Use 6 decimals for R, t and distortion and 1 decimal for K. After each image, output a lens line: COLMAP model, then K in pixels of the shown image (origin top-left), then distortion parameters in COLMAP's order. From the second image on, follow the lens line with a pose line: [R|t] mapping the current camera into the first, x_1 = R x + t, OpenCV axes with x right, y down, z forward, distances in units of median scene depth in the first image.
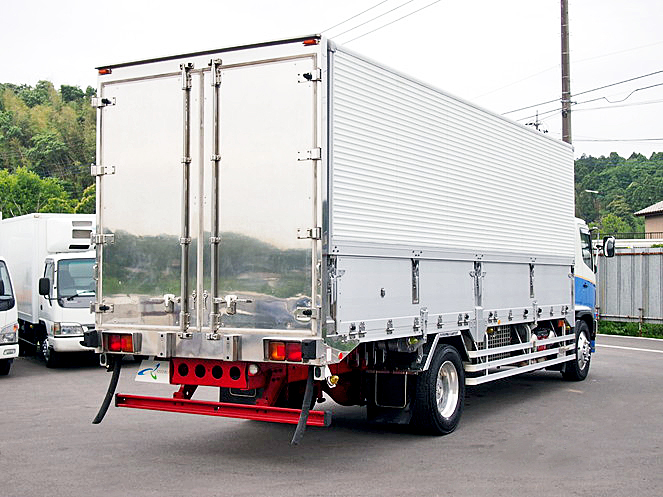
lens RADIAL K [[957.8, 0, 331.5], [0, 957.8, 248.5], [0, 0, 1]] dist [-0.004379, 0.015409]
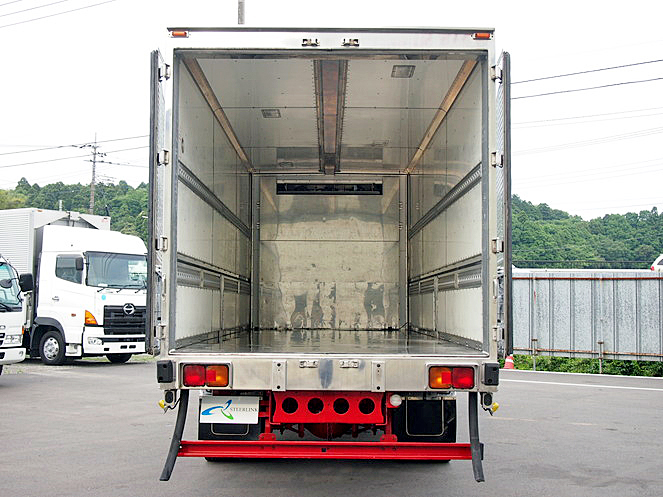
lens RADIAL K [[948.4, 0, 331.5], [0, 948.4, 248.5], [0, 0, 1]] dist [-0.004570, 0.000111]
pose [[0.864021, 0.034960, 0.502241, -0.546131], [-0.021357, 0.999233, -0.032814, 0.017390], [-0.503003, 0.017626, 0.864105, 0.273726]]
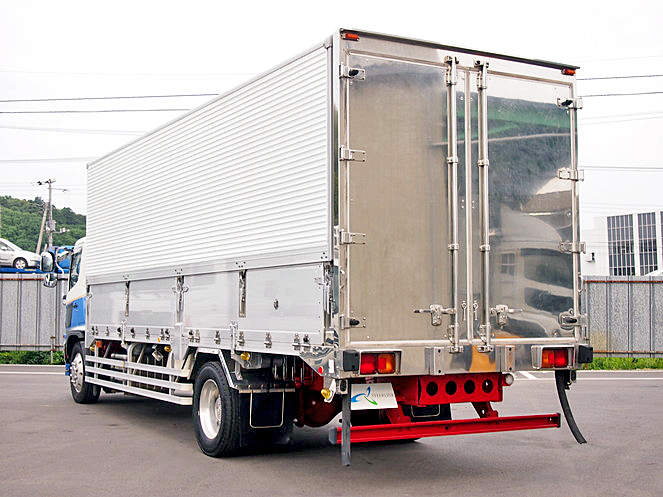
lens RADIAL K [[948.4, 0, 331.5], [0, 948.4, 248.5], [0, 0, 1]] dist [-0.004570, 0.000111]
pose [[0.514688, 0.055360, 0.855588, -0.989949], [-0.024127, 0.998453, -0.050091, 0.041937], [-0.857038, 0.005138, 0.515228, 0.624753]]
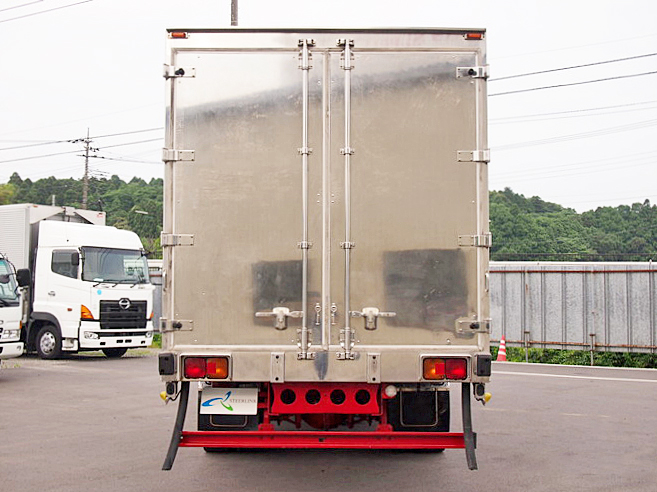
lens RADIAL K [[949.1, 0, 328.5], [0, 949.1, 246.0], [0, 0, 1]] dist [-0.004379, 0.015409]
pose [[0.861845, 0.029381, 0.506320, -0.560802], [-0.017144, 0.999438, -0.028812, 0.016799], [-0.506882, 0.016151, 0.861864, 0.255067]]
